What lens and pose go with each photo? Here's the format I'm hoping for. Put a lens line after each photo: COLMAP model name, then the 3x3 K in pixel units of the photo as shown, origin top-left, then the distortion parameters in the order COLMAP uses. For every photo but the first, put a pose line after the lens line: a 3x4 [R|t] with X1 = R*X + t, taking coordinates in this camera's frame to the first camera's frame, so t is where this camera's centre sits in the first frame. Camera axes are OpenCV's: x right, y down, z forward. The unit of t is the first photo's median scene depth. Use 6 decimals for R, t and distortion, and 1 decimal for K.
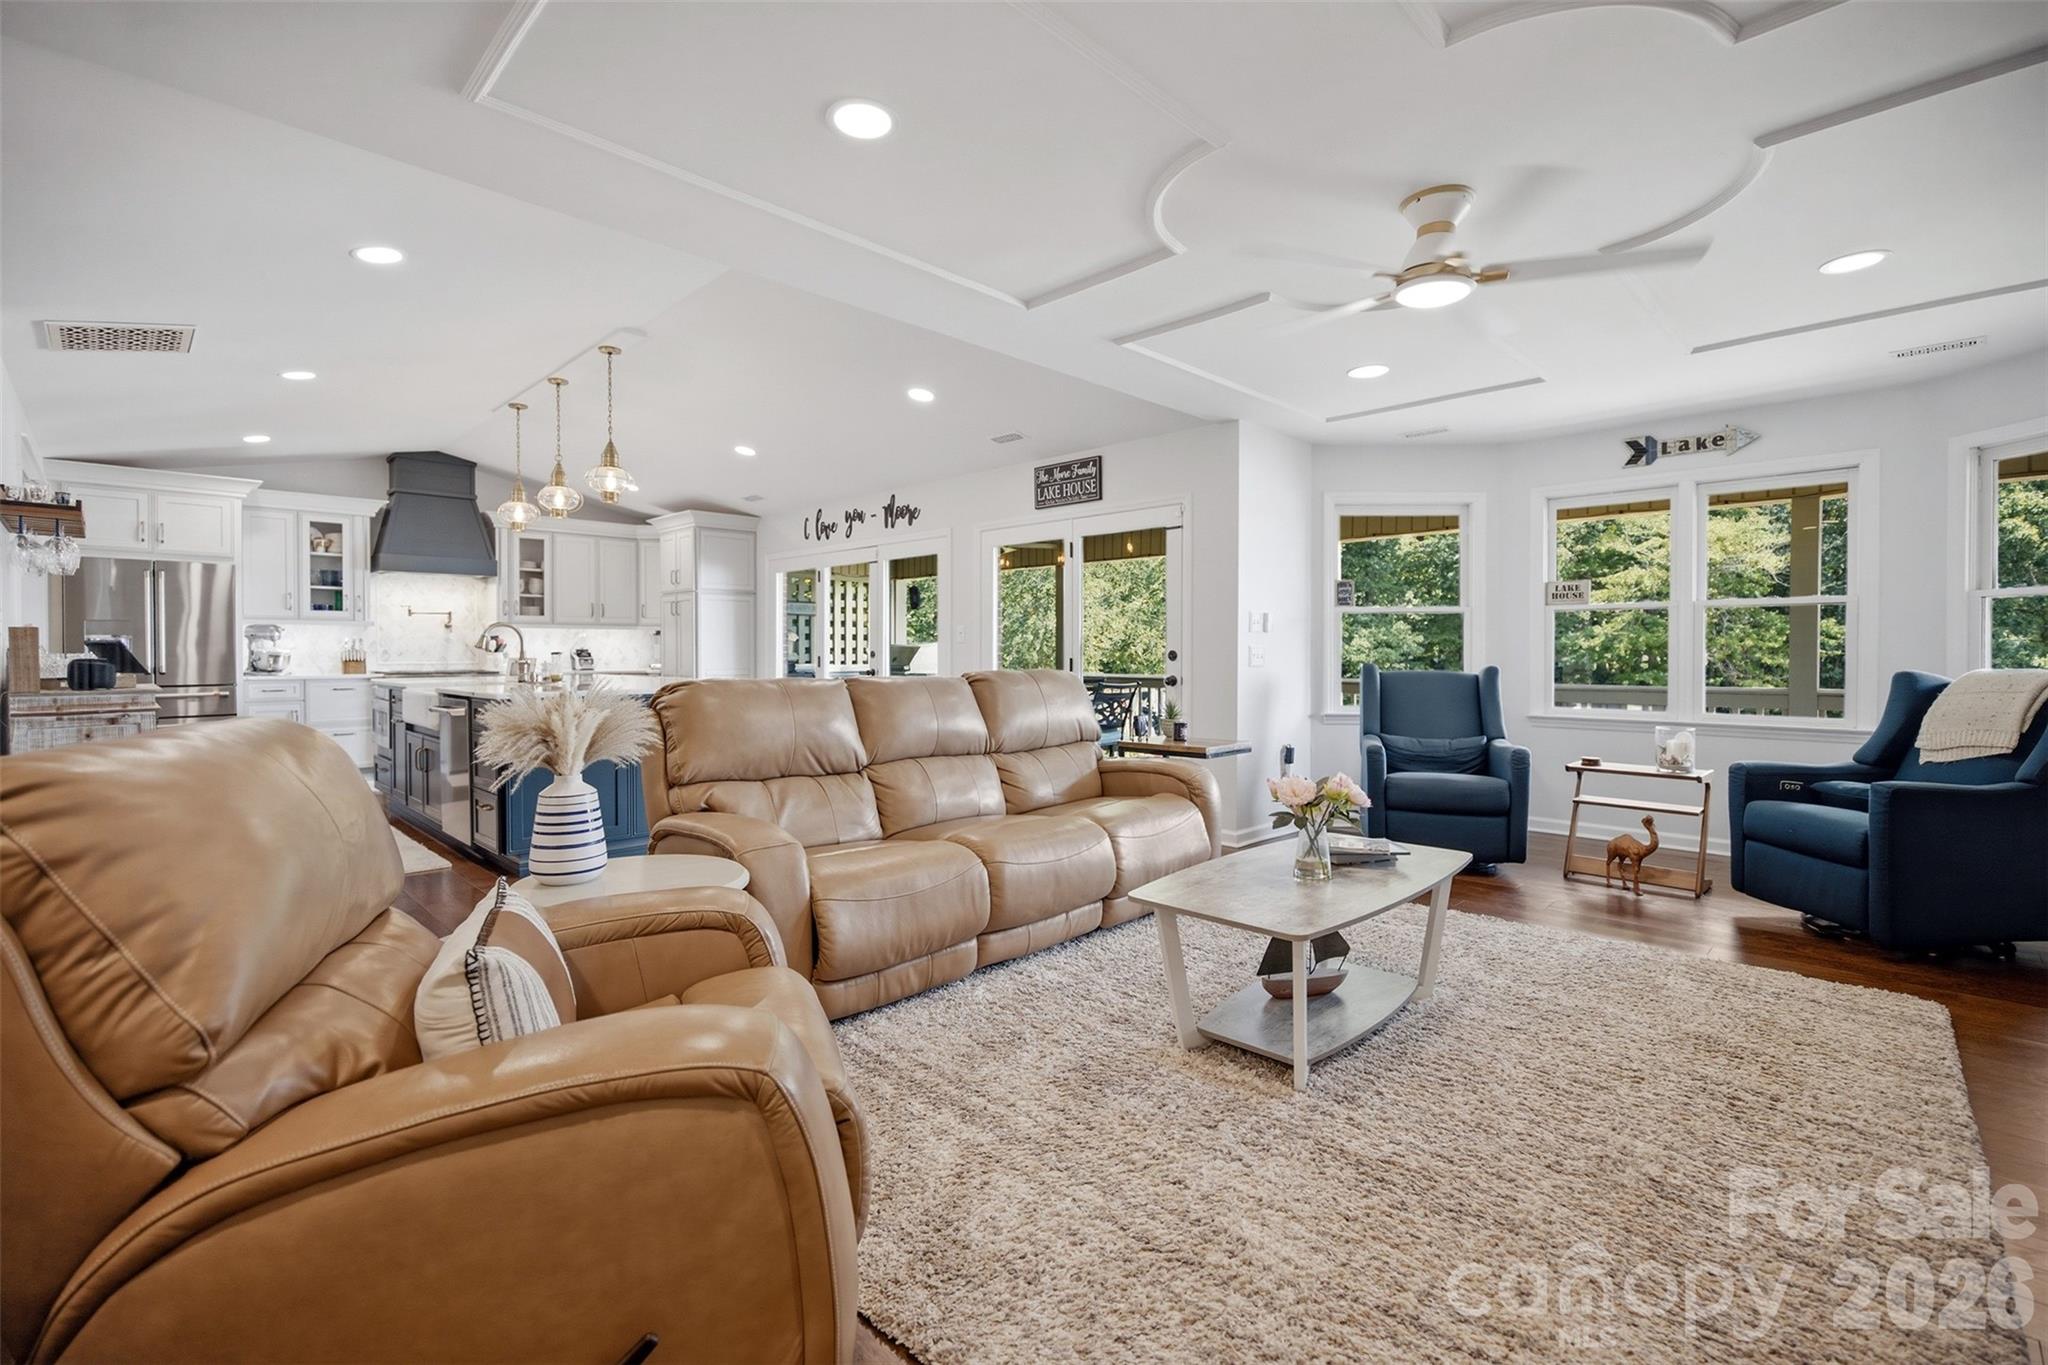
lens RADIAL K [[905.2, 0, 1017.0], [0, 905.2, 658.5], [0, 0, 1]] dist [-0.005208, 0.002001]
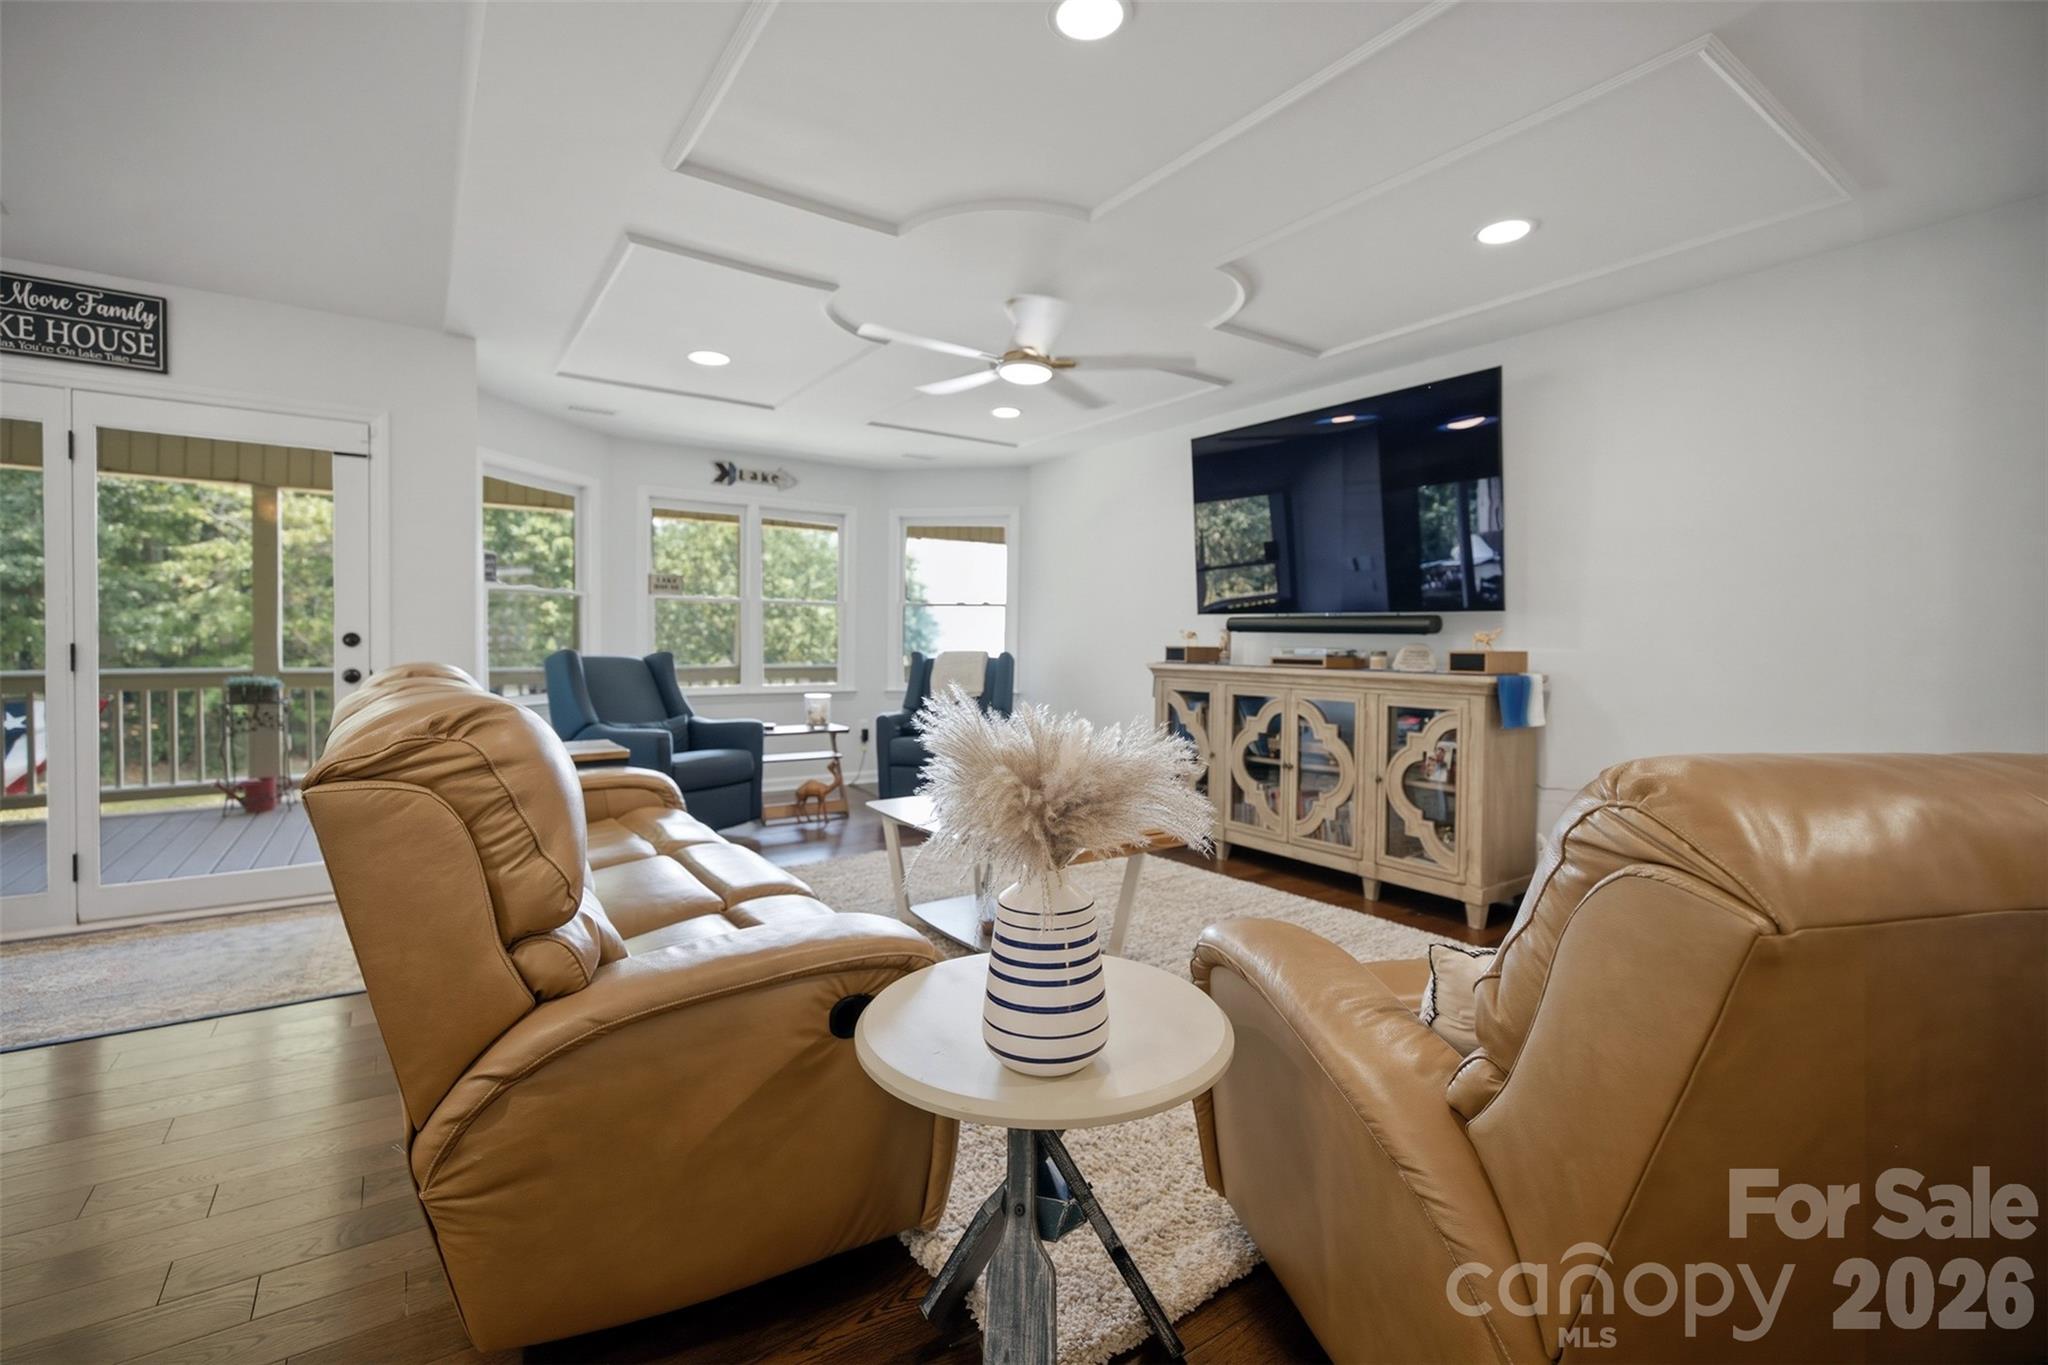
lens RADIAL K [[905.2, 0, 1023.8], [0, 905.2, 656.5], [0, 0, 1]] dist [-0.005208, 0.002001]
pose [[0.167238, -0.015734, 0.985791, -0.567316], [-0.001465, 0.999868, 0.016207, -0.002802], [-0.985915, -0.004154, 0.167193, 0.503047]]
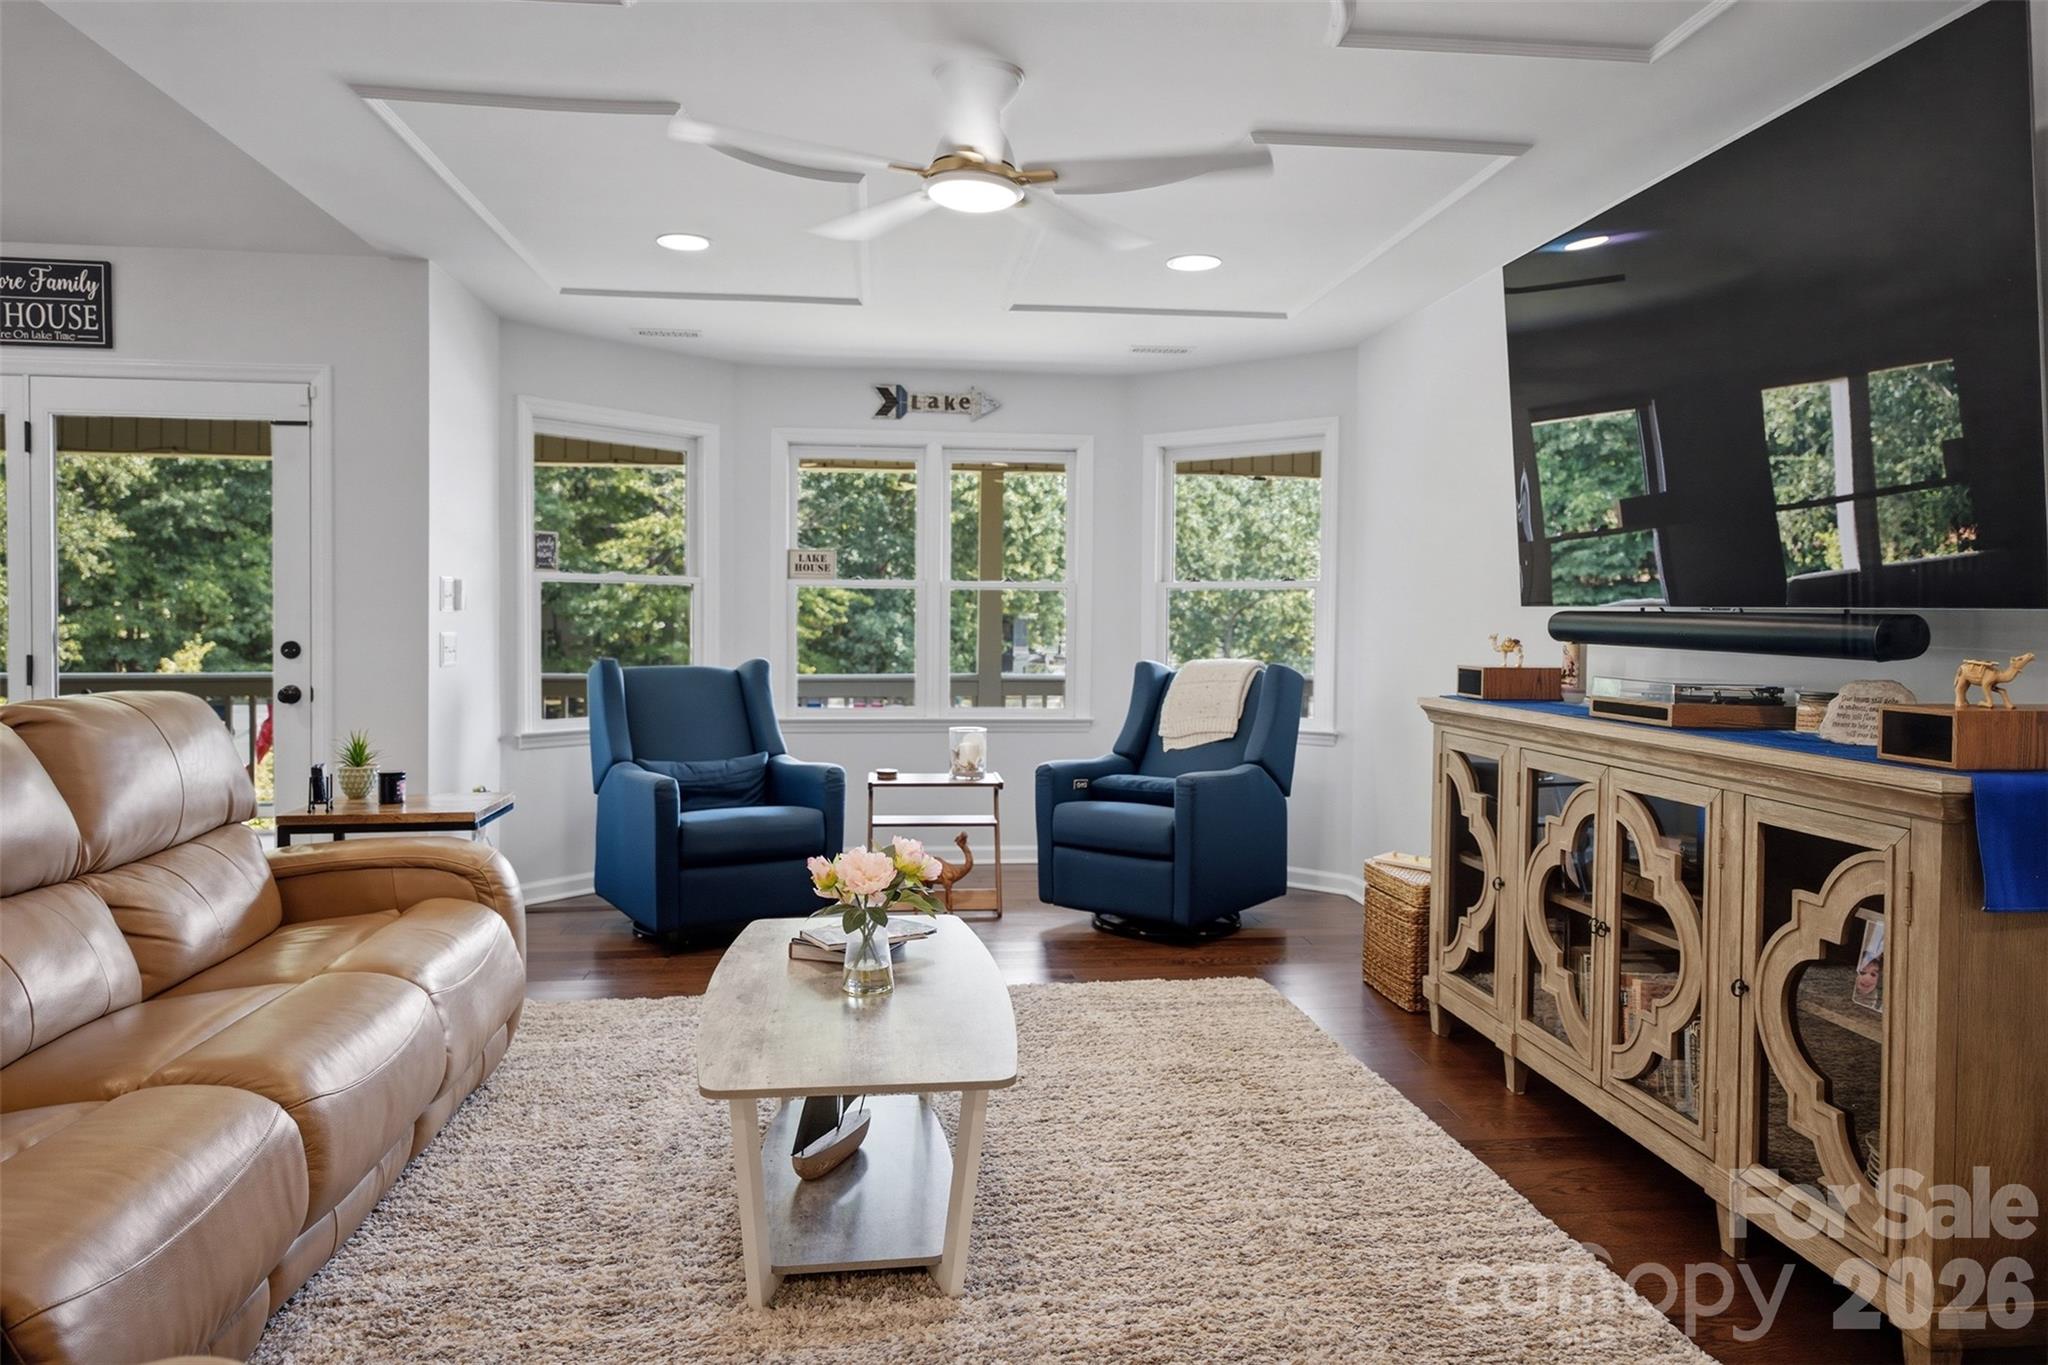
lens RADIAL K [[1305.8, 0, 1023.2], [0, 1305.8, 640.8], [0, 0, 1]] dist [0.003645, 0.004397]
pose [[0.618097, -0.009555, 0.786044, -0.250414], [-0.001275, 0.999913, 0.013157, -0.027032], [-0.786101, -0.009134, 0.618031, 0.181512]]
